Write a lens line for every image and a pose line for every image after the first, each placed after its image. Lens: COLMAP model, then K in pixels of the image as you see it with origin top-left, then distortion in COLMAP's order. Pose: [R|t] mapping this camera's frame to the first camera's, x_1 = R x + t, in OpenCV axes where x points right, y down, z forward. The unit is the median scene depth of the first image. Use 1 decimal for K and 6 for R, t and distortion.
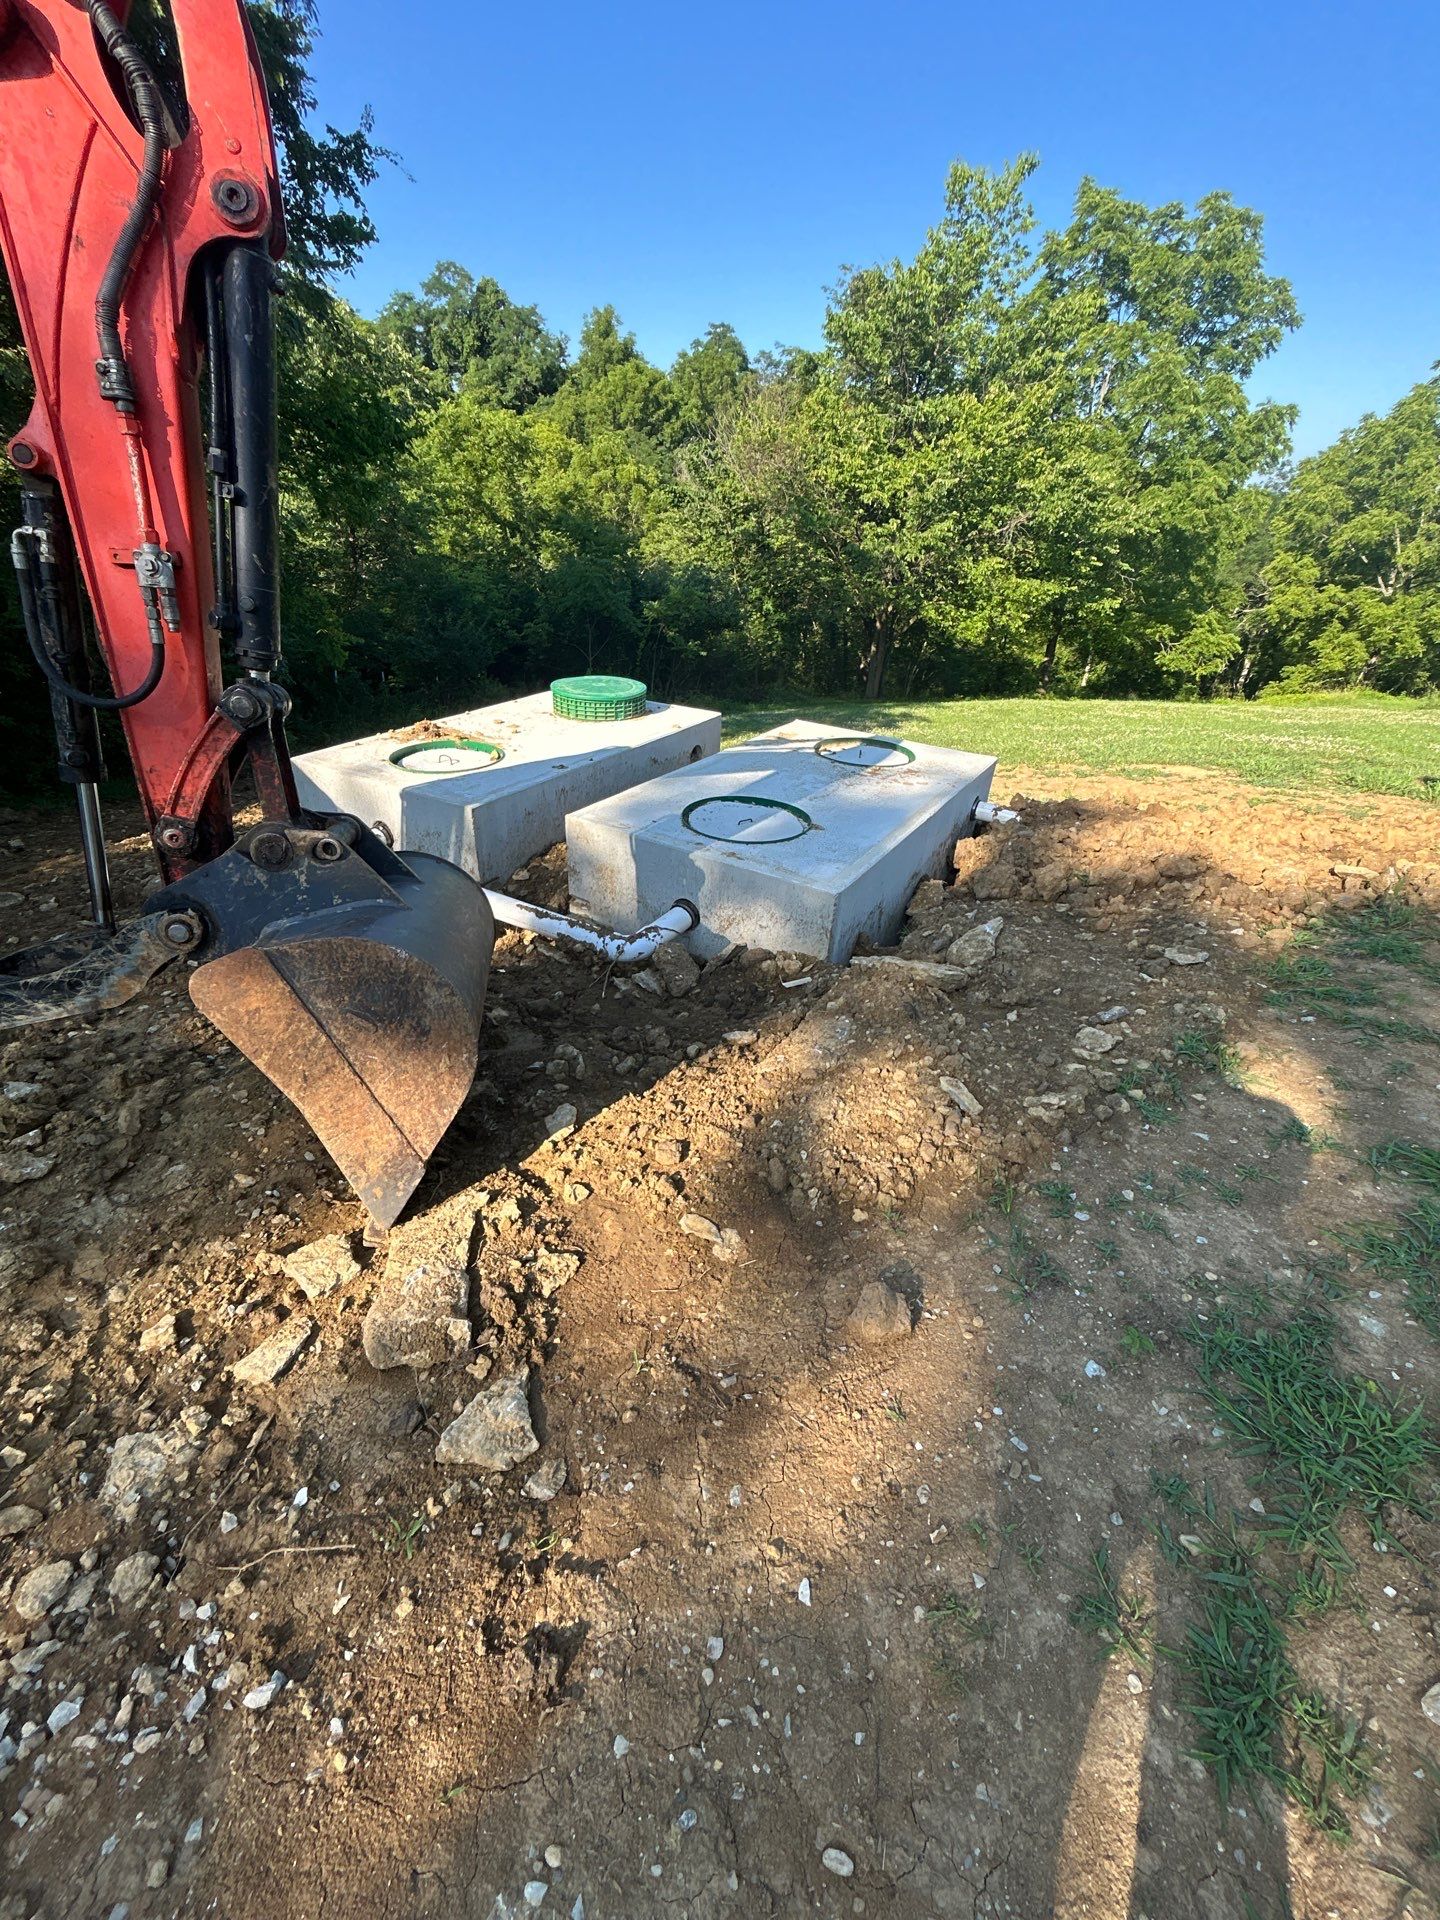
lens RADIAL K [[828.0, 0, 720.0], [0, 828.0, 960.0], [0, 0, 1]] dist [-0.001851, 0.011056]
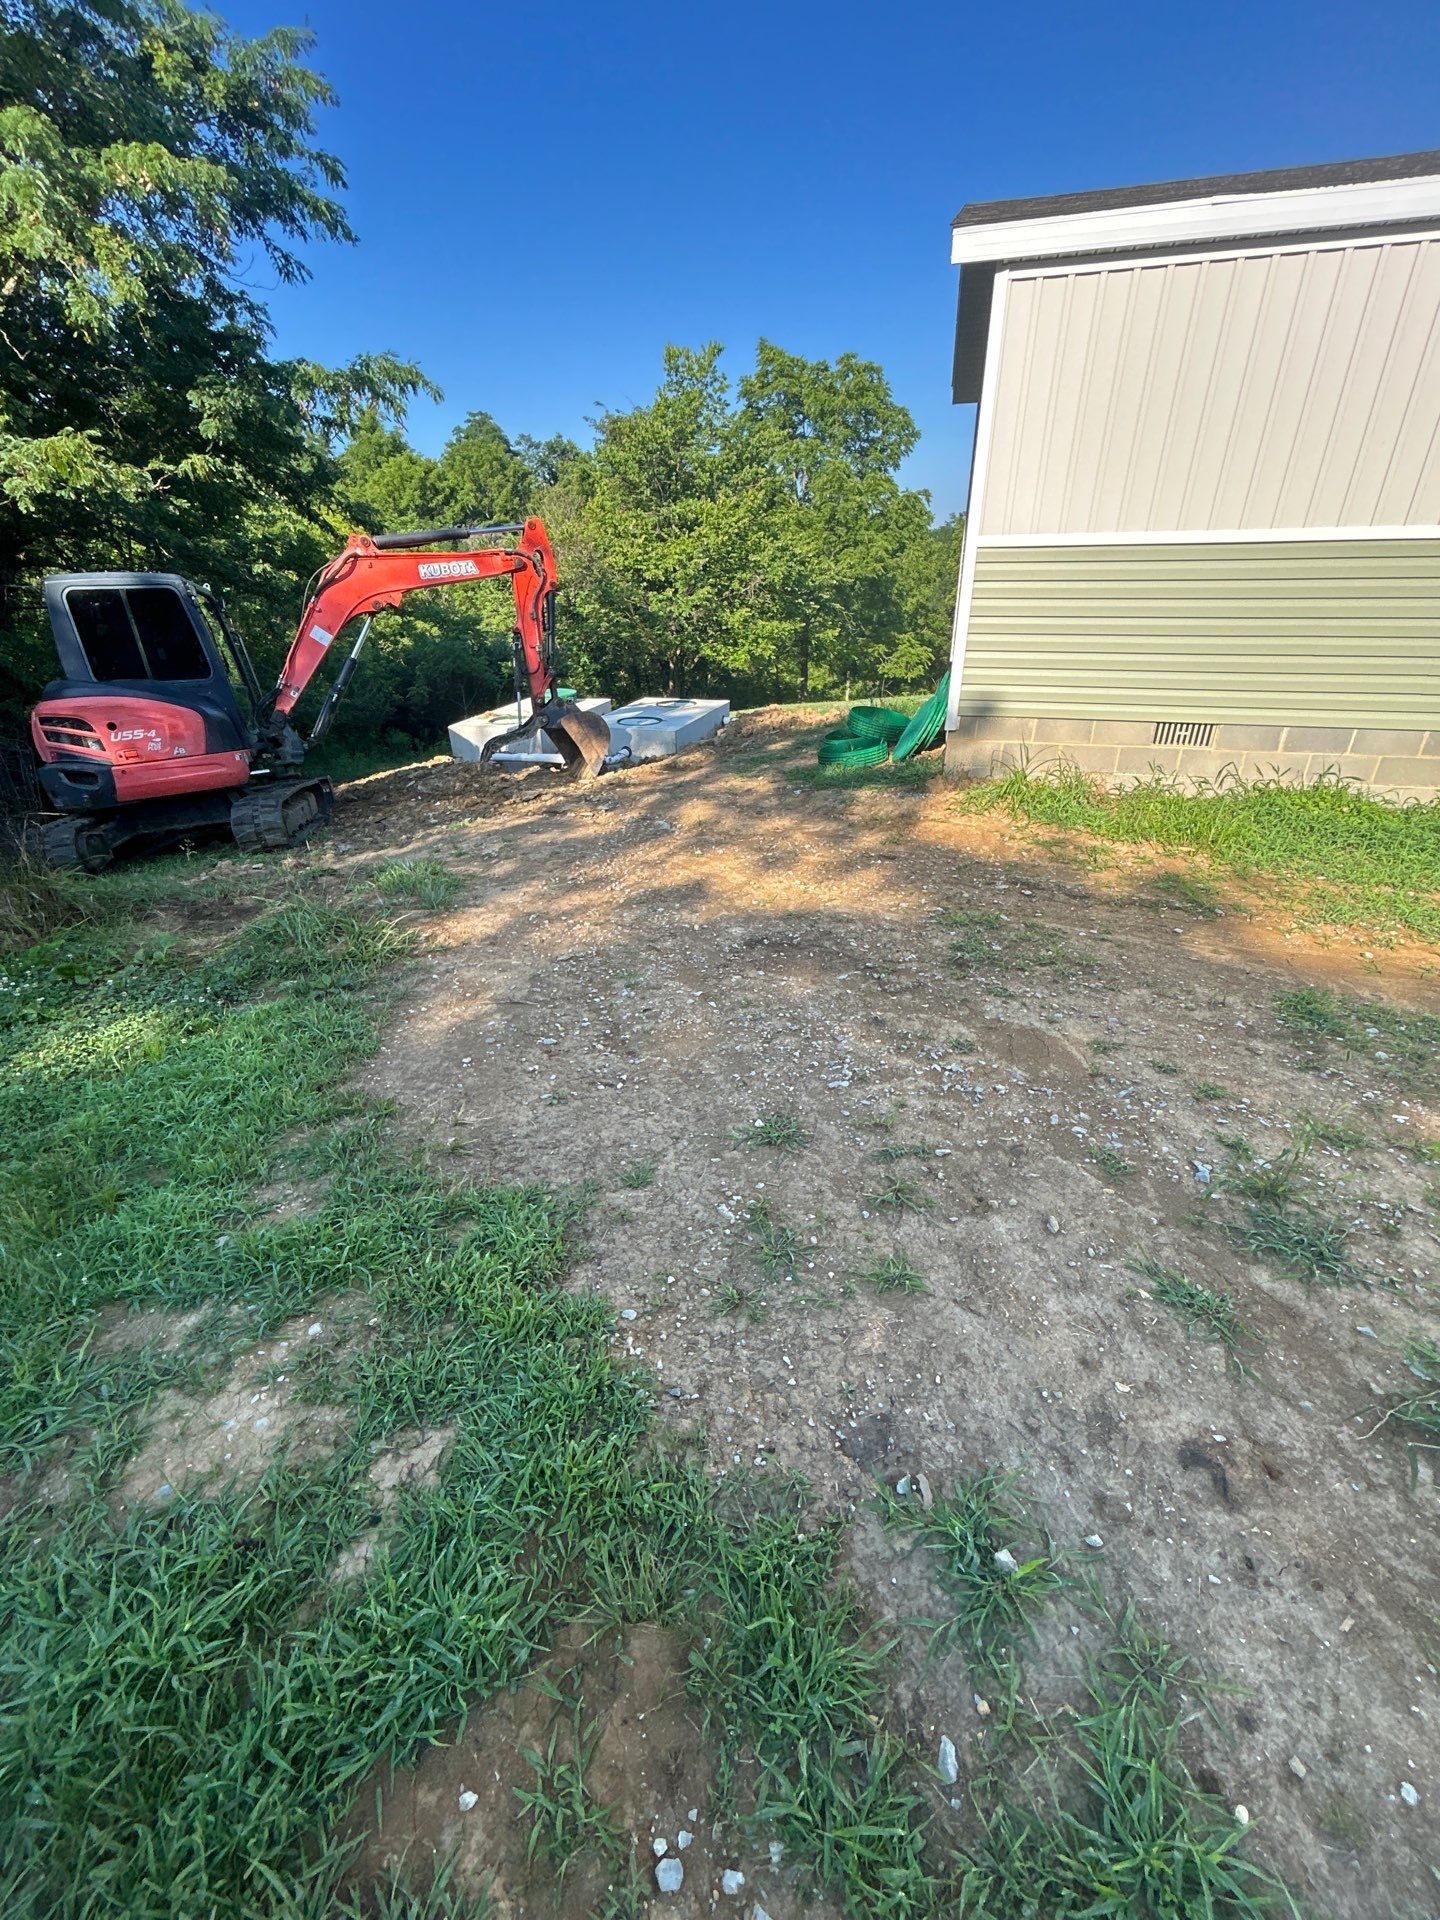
lens RADIAL K [[828.0, 0, 720.0], [0, 828.0, 960.0], [0, 0, 1]] dist [-0.001851, 0.011056]
pose [[0.968631, -0.164079, 0.186631, -0.063052], [0.173975, 0.984023, -0.037831, 0.136058], [-0.177442, 0.069113, 0.981701, -0.306688]]
